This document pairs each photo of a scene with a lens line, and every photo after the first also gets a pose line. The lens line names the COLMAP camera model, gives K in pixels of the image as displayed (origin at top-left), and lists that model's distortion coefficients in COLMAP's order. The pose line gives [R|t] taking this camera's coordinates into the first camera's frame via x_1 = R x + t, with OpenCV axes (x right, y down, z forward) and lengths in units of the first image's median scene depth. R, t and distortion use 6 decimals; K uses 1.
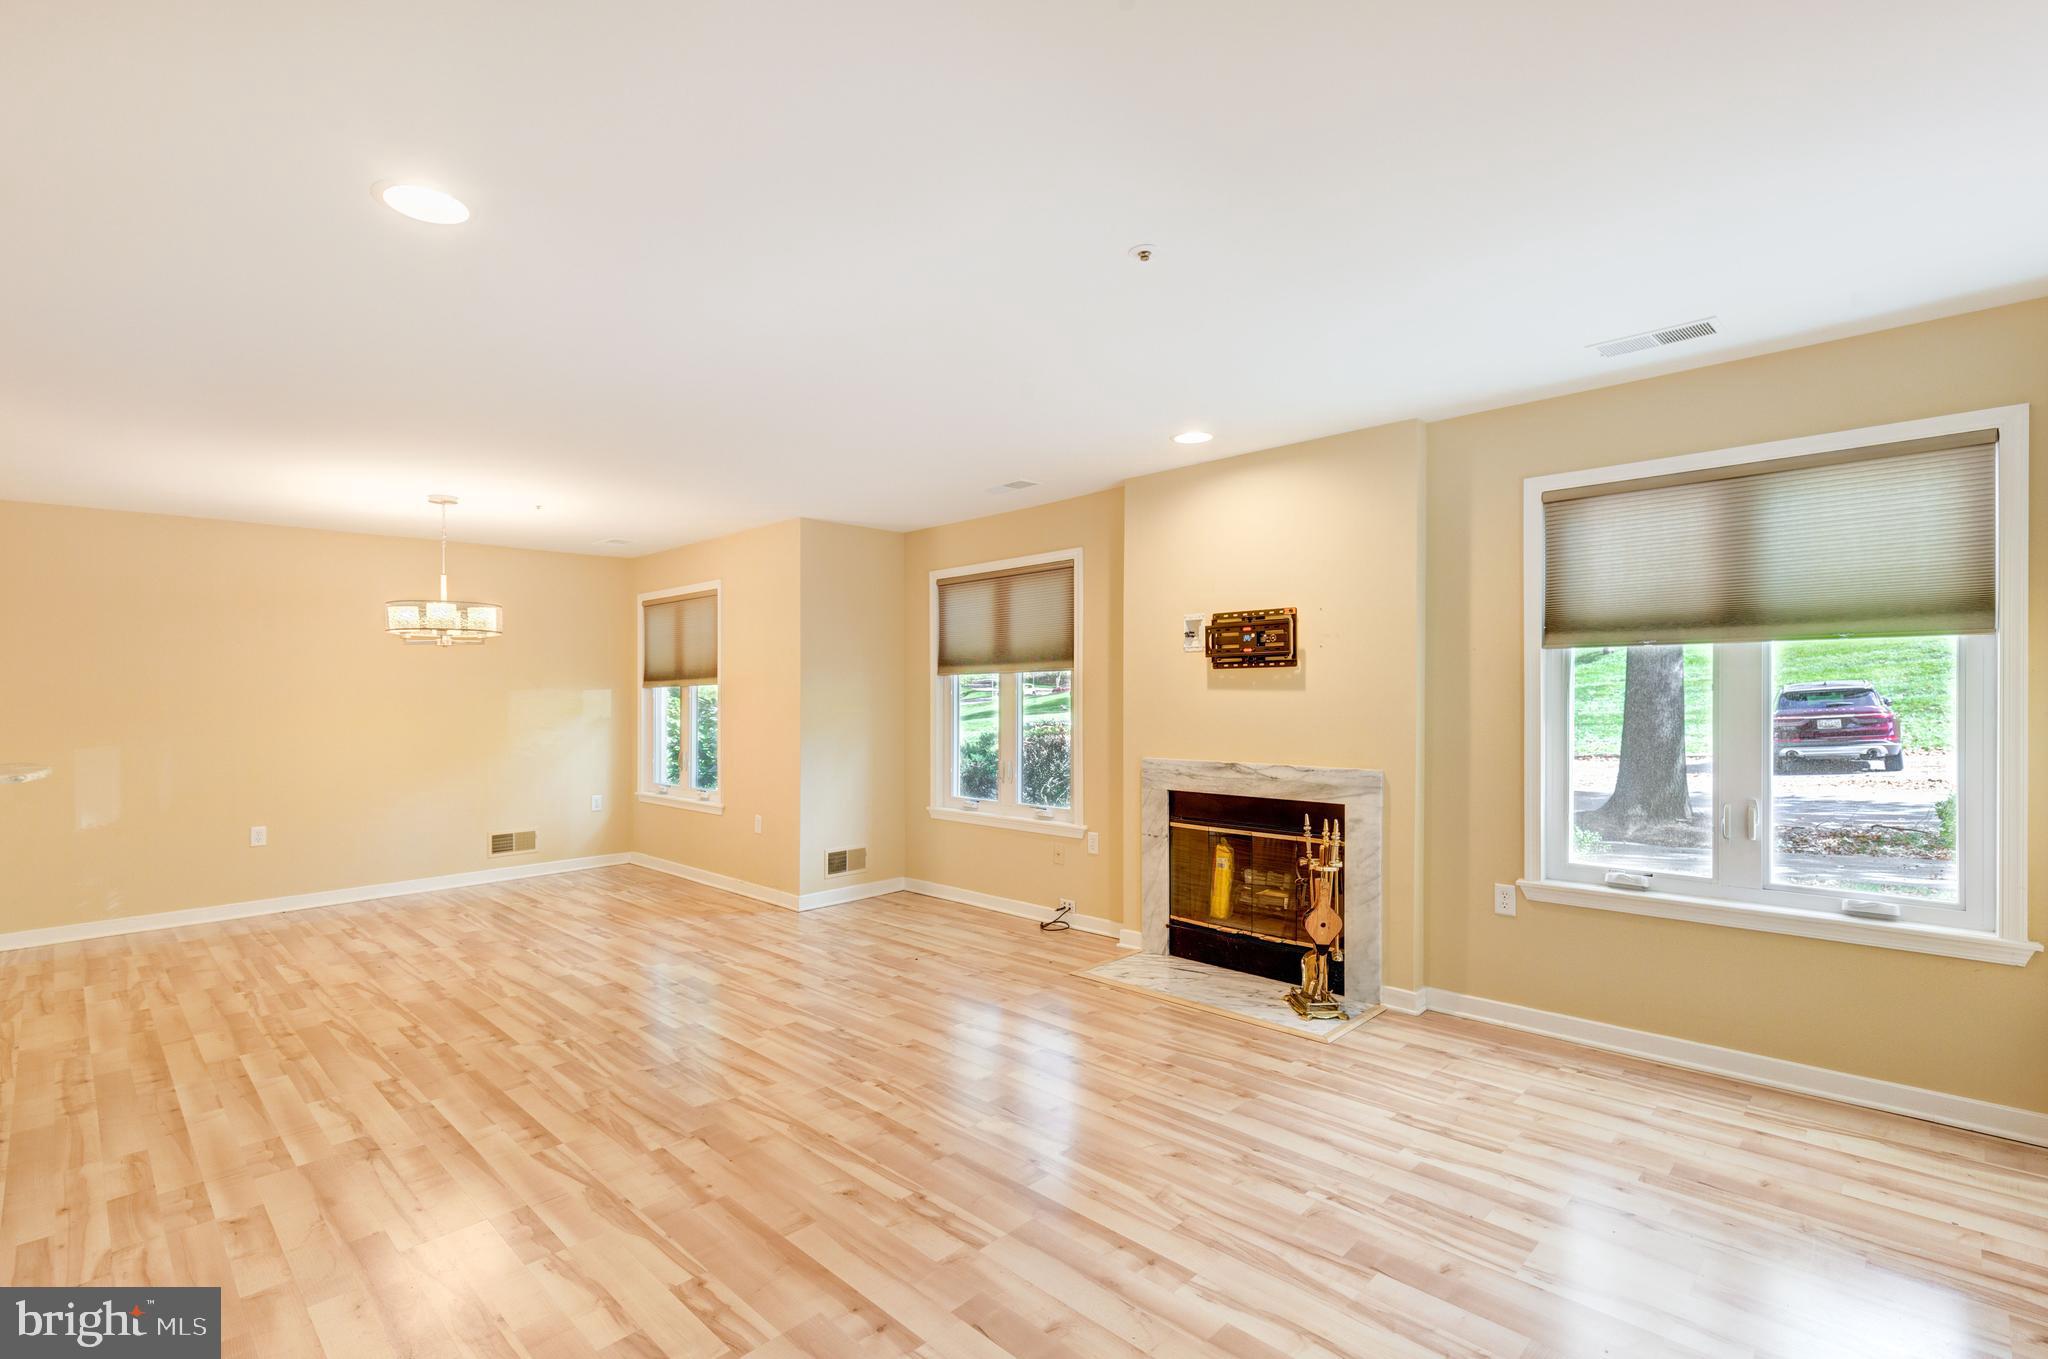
lens RADIAL K [[947.6, 0, 1028.2], [0, 947.6, 687.0], [0, 0, 1]] dist [0.001368, 0.000260]
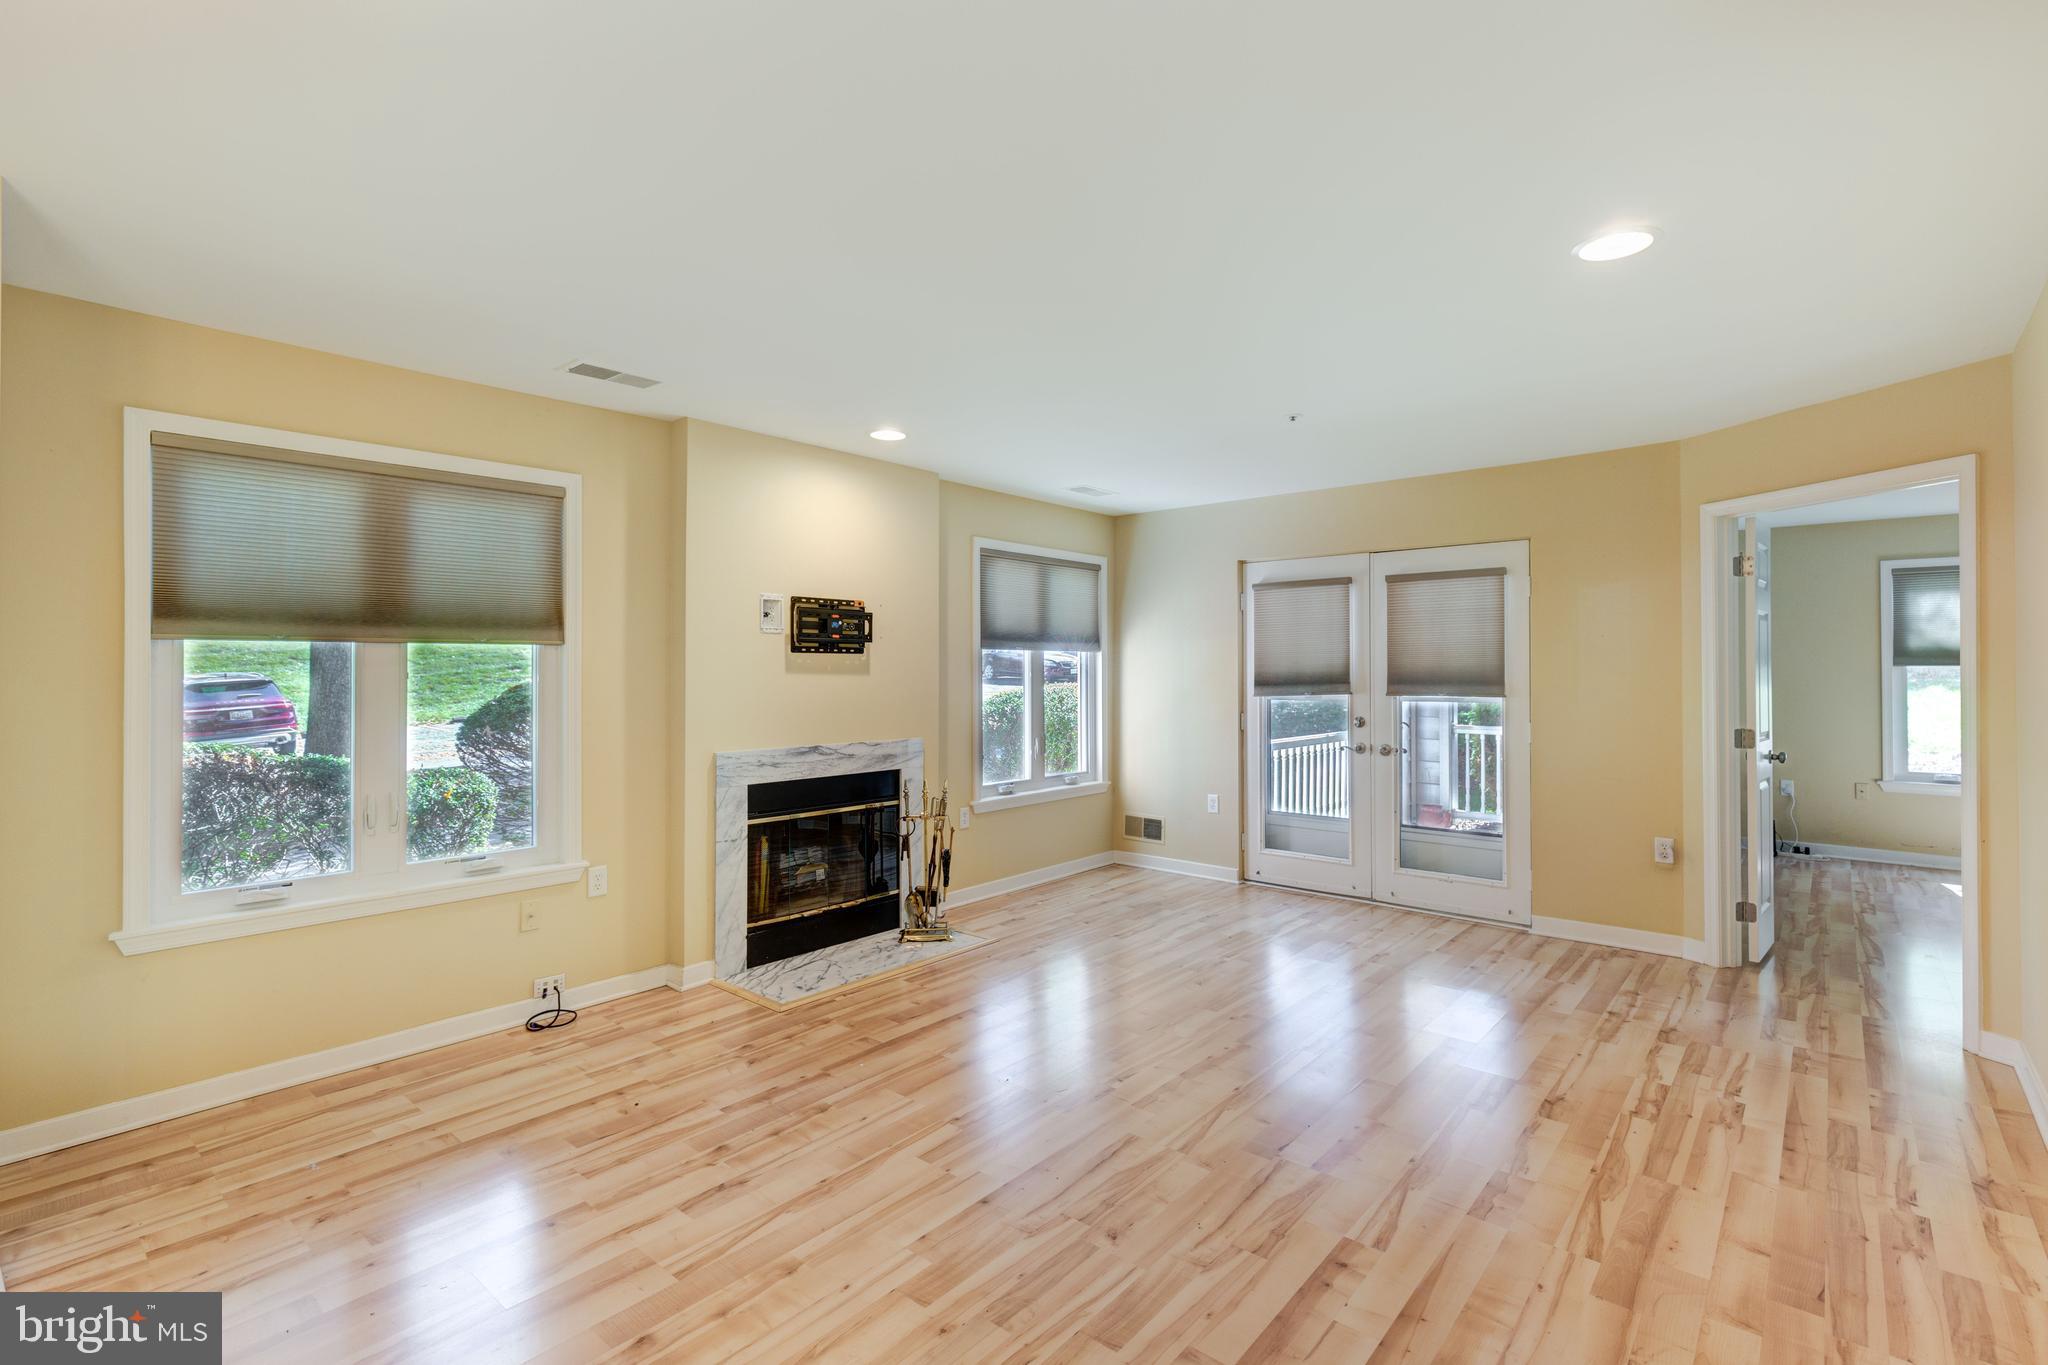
lens RADIAL K [[932.1, 0, 1036.0], [0, 932.1, 664.8], [0, 0, 1]] dist [0.002321, -0.000126]
pose [[-0.065457, 0.018391, 0.997686, -0.834793], [-0.000495, 0.999829, -0.018463, 0.011821], [-0.997855, -0.001702, -0.065437, 0.866883]]
